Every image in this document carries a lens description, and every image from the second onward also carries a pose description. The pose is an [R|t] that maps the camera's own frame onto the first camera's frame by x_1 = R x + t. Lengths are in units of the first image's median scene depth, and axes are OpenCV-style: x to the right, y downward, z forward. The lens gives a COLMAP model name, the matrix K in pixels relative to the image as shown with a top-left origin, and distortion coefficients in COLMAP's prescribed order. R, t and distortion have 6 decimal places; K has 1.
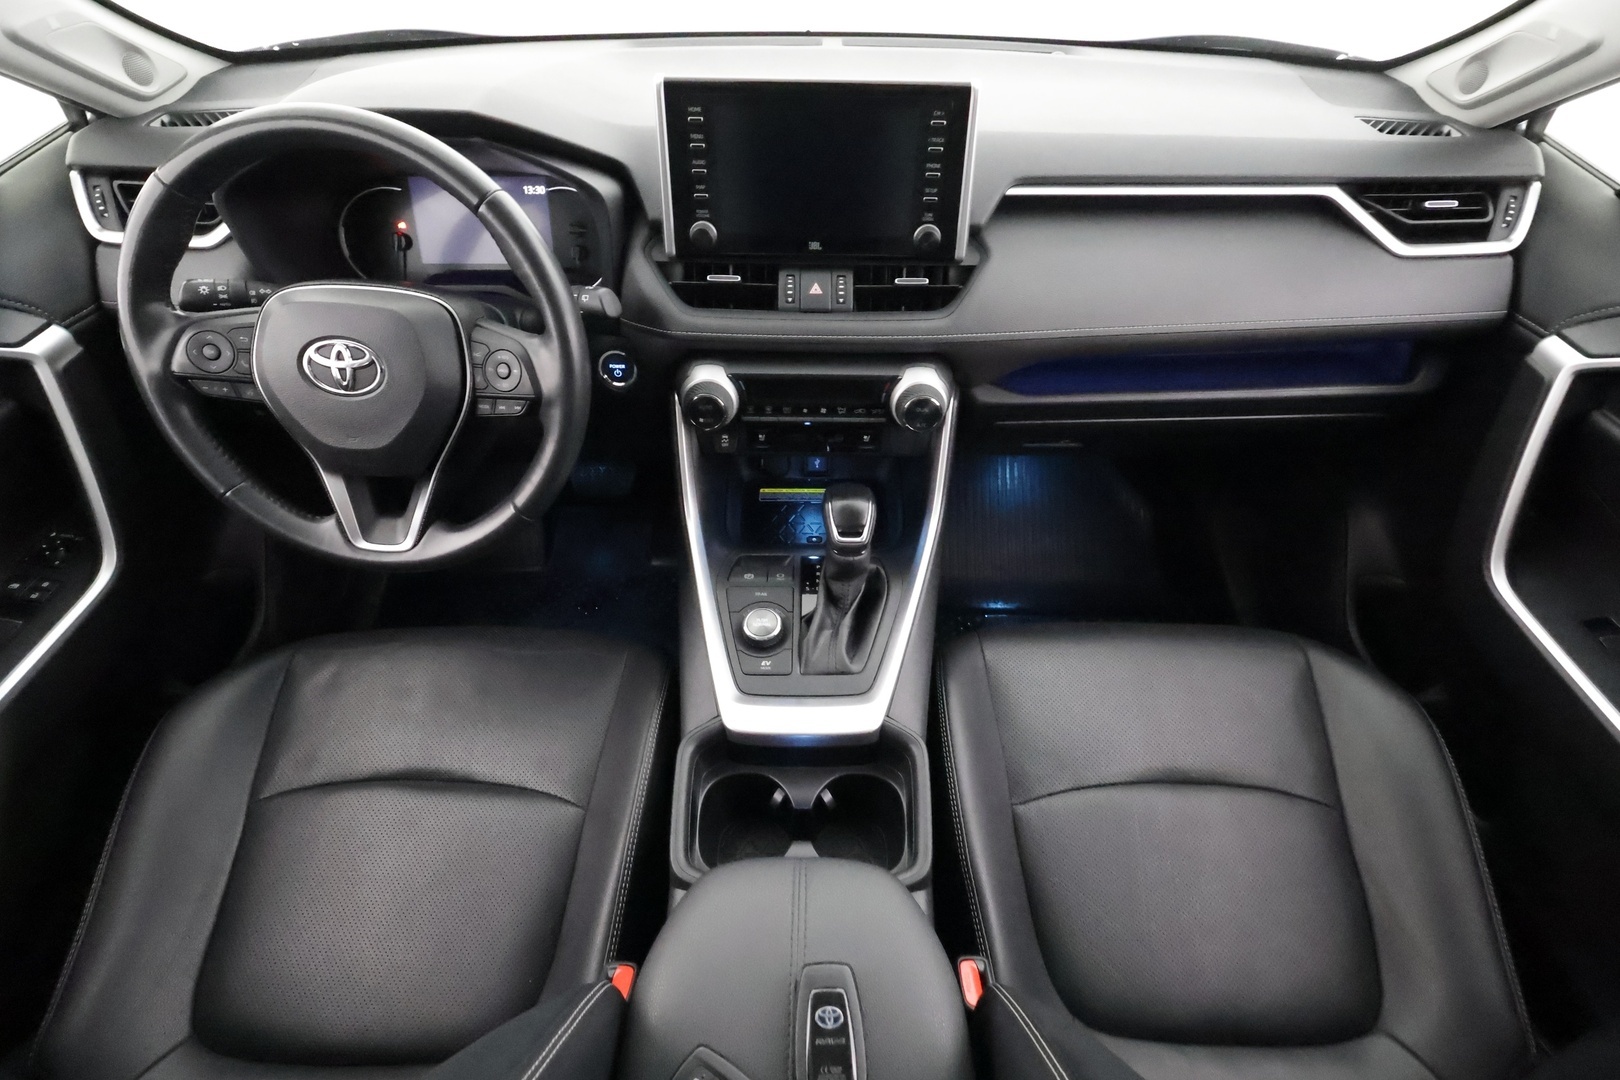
lens RADIAL K [[752.1, 0, 810.0], [0, 752.1, 540.0], [0, 0, 1]] dist [0.002191, 0.000590]
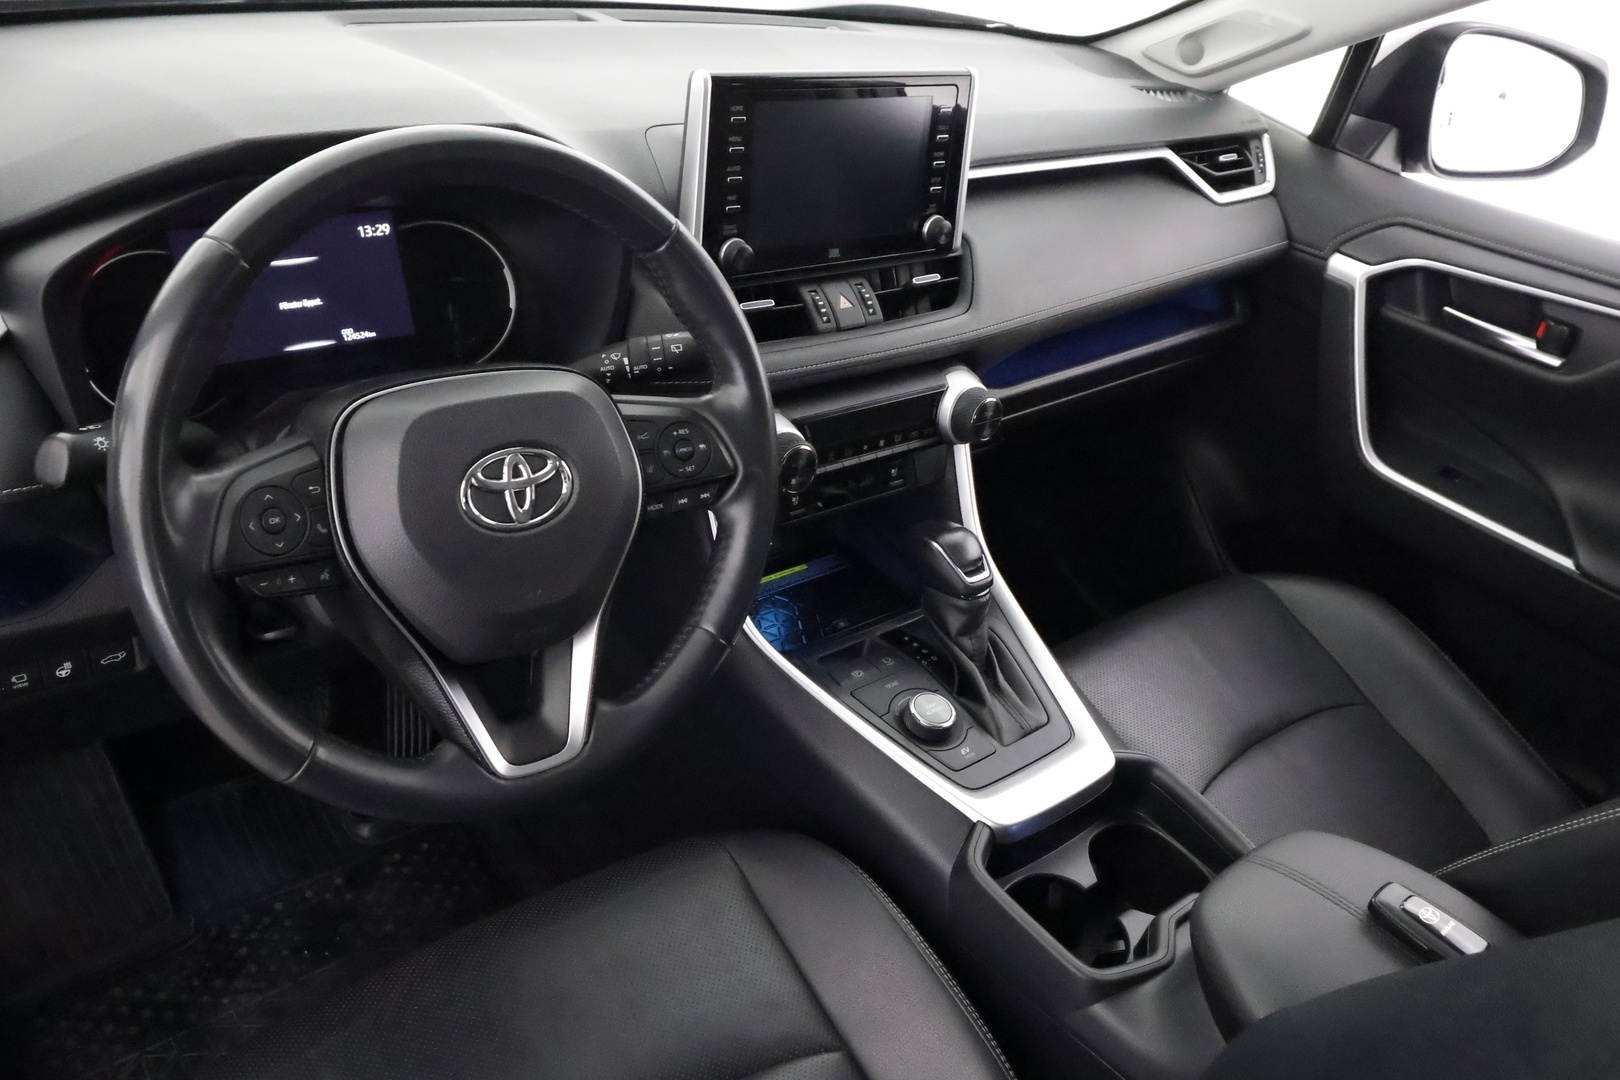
lens RADIAL K [[1288.1, 0, 810.0], [0, 1288.1, 540.0], [0, 0, 1]] dist [0.004396, 0.000320]
pose [[0.757857, -0.245730, 0.604376, -0.937416], [0.342669, 0.938217, -0.048225, -0.034487], [-0.555185, 0.243649, 0.795239, -0.036692]]
